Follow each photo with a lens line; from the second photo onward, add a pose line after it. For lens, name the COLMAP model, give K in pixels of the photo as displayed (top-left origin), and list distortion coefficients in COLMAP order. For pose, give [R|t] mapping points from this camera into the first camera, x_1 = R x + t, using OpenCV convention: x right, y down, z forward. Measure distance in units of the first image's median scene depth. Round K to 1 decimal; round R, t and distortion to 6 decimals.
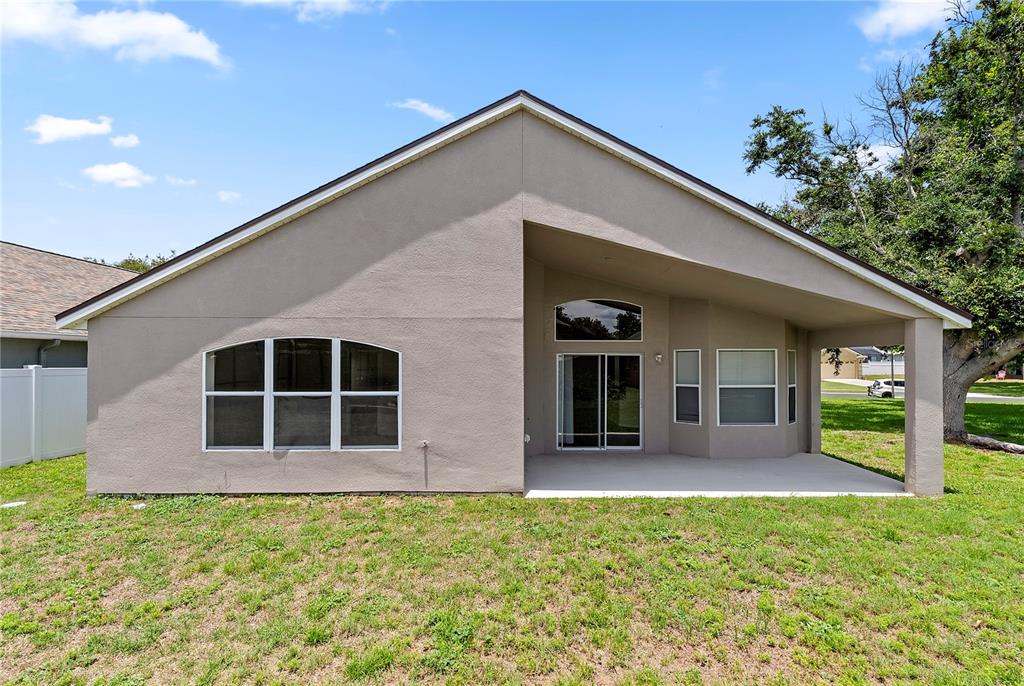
lens RADIAL K [[478.7, 0, 516.9], [0, 478.7, 350.3], [0, 0, 1]] dist [-0.005013, -0.001023]
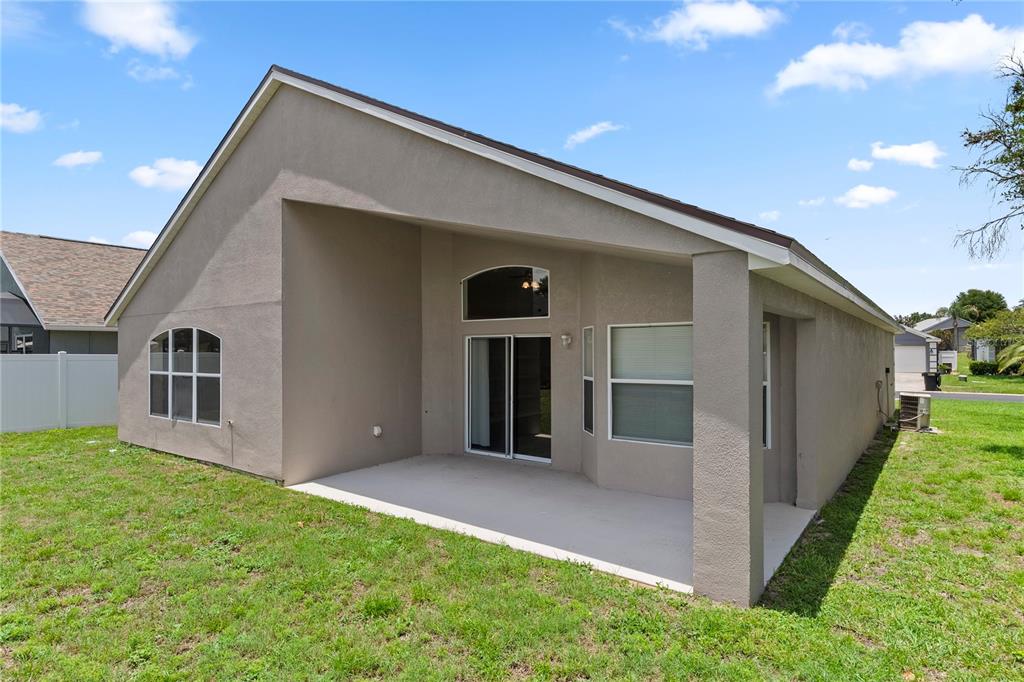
lens RADIAL K [[566.6, 0, 509.7], [0, 566.6, 334.6], [0, 0, 1]] dist [0.017713, 0.000083]
pose [[0.780420, -0.023580, -0.624811, 0.796021], [0.020245, 0.999718, -0.012441, 0.018404], [0.624928, -0.002940, 0.780677, 0.288055]]
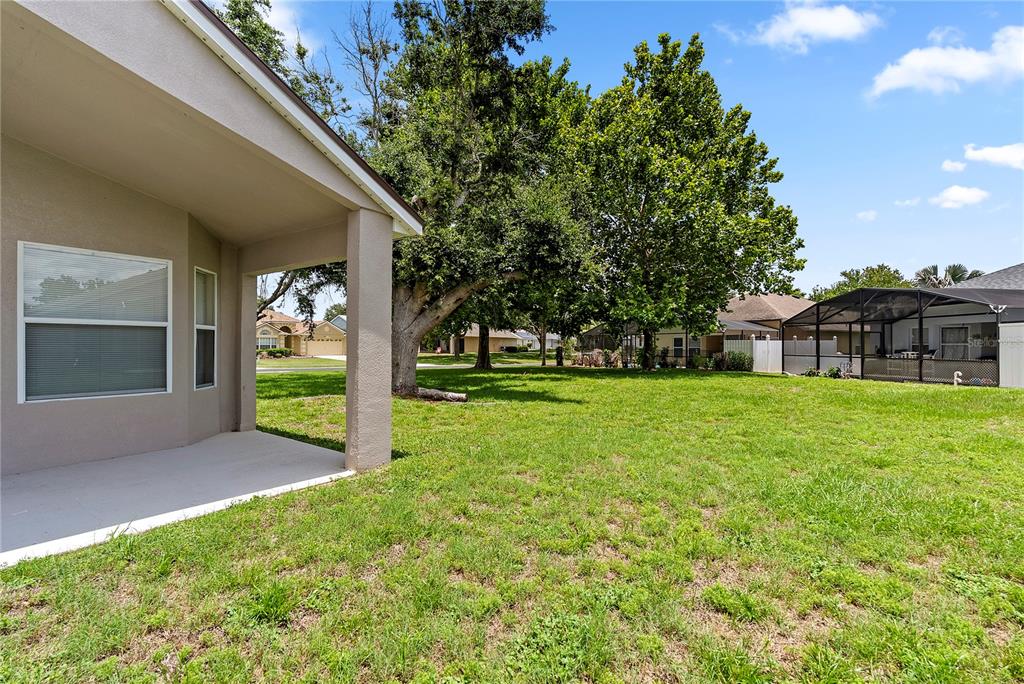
lens RADIAL K [[478.7, 0, 516.9], [0, 478.7, 349.3], [0, 0, 1]] dist [-0.005013, -0.001023]
pose [[0.575711, -0.010812, 0.817582, 0.314278], [-0.016443, 0.999557, 0.024797, 0.084173], [-0.817488, -0.027719, 0.575278, 0.327300]]
